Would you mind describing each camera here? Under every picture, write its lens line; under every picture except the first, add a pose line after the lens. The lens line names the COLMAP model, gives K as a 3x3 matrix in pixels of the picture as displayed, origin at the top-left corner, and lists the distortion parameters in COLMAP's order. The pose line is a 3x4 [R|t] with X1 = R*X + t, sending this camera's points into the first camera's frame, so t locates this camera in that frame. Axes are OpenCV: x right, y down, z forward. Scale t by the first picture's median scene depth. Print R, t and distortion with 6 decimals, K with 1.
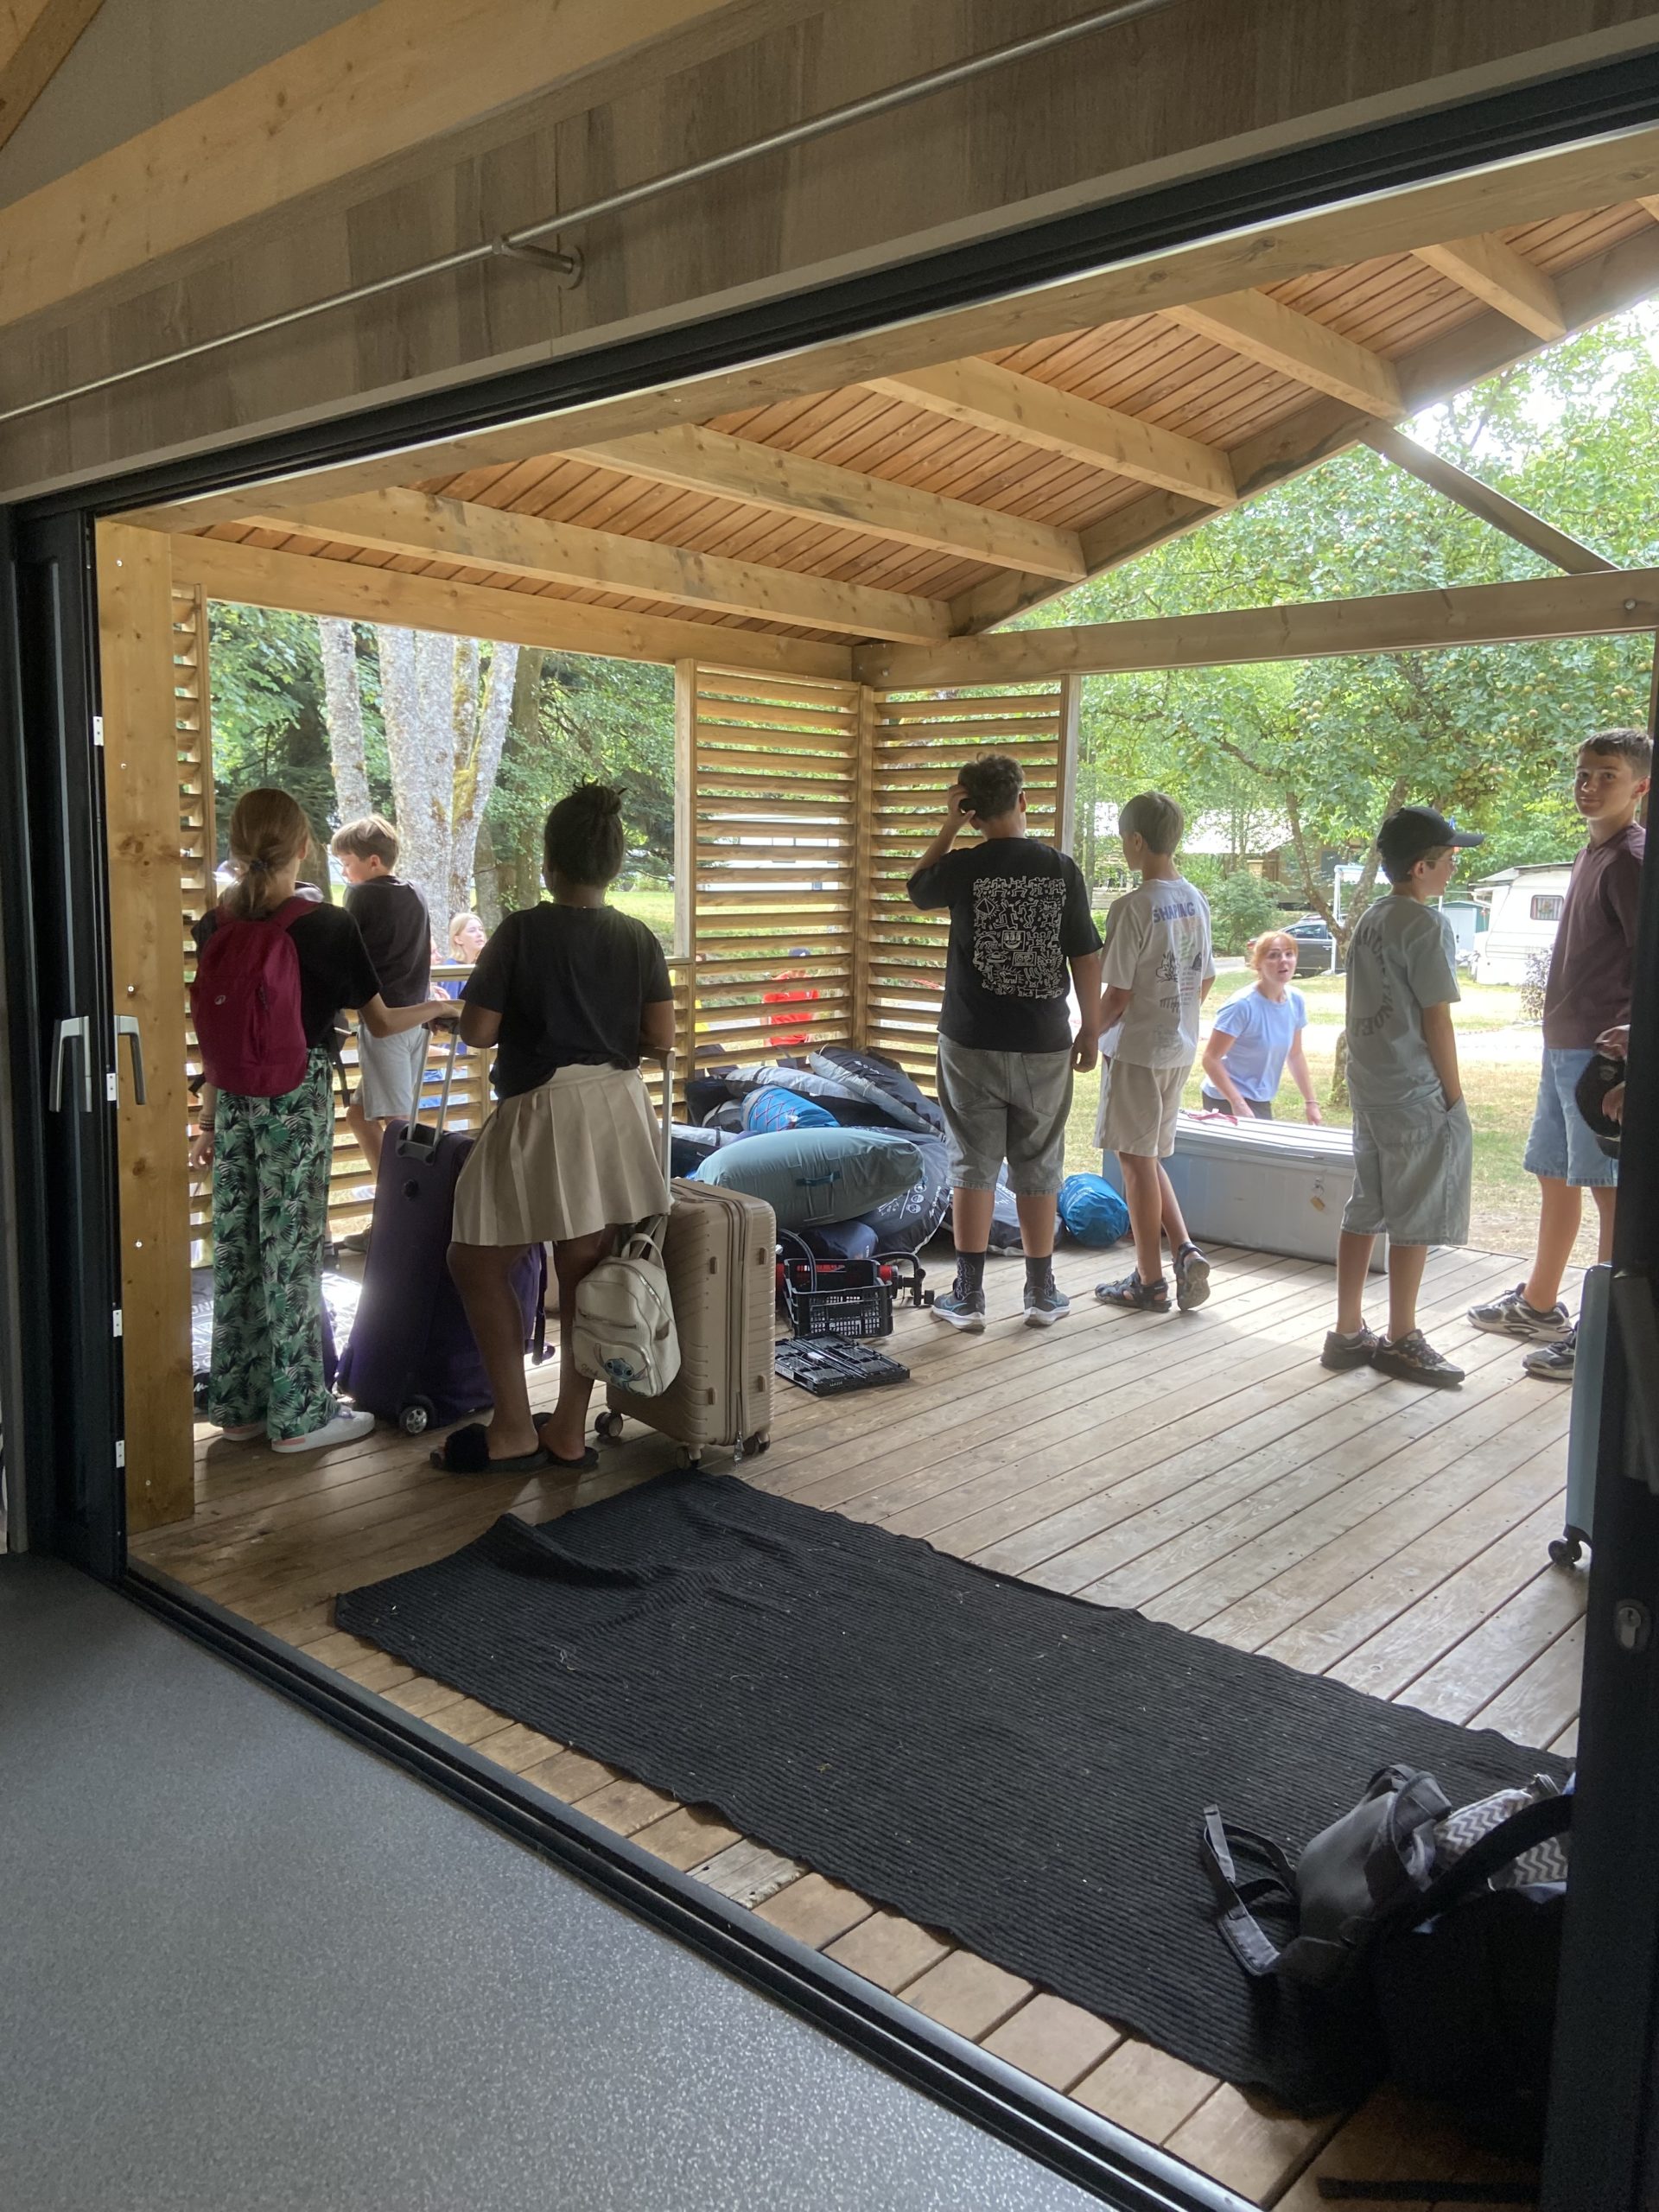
lens RADIAL K [[1684.1, 0, 828.9], [0, 1684.1, 1107.2], [0, 0, 1]] dist [0.051592, -0.004272]
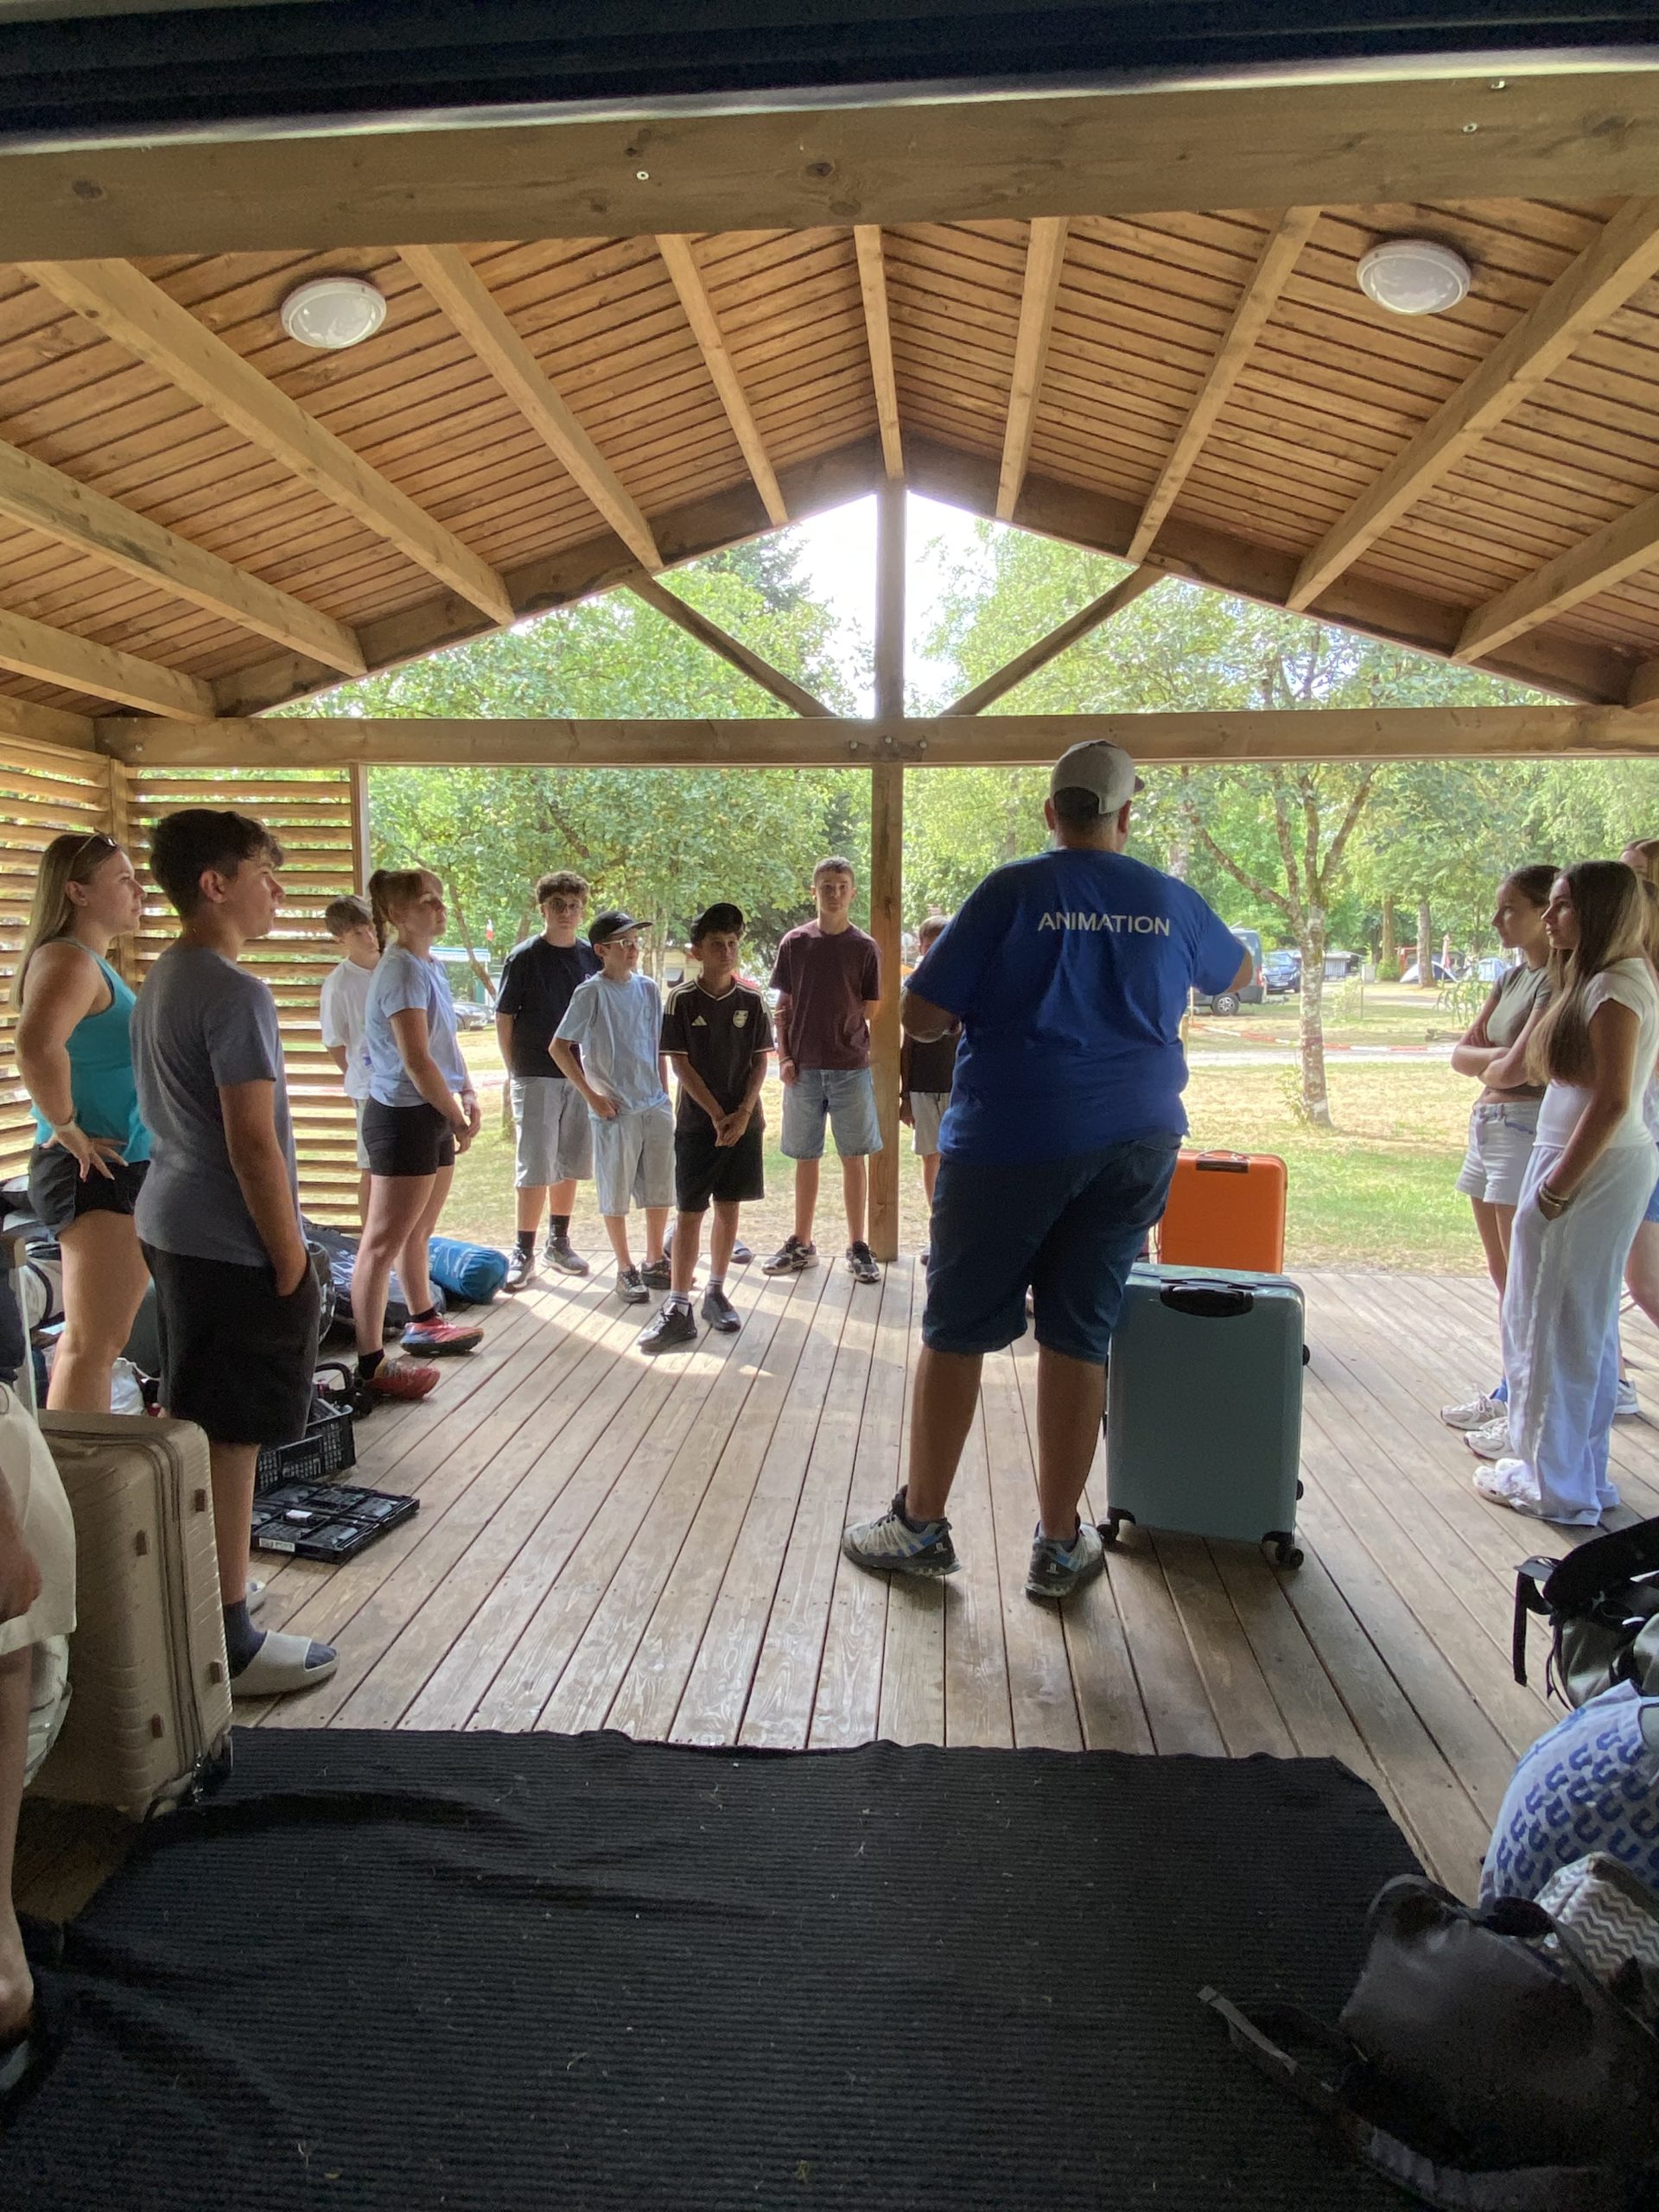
lens RADIAL K [[1268.0, 0, 841.3], [0, 1268.0, 1105.1], [0, 0, 1]] dist [-0.010769, -0.007207]
pose [[0.790625, -0.078588, 0.607237, -0.113957], [0.089878, 0.995882, 0.011865, -0.029799], [-0.605669, 0.045197, 0.794432, 0.216523]]
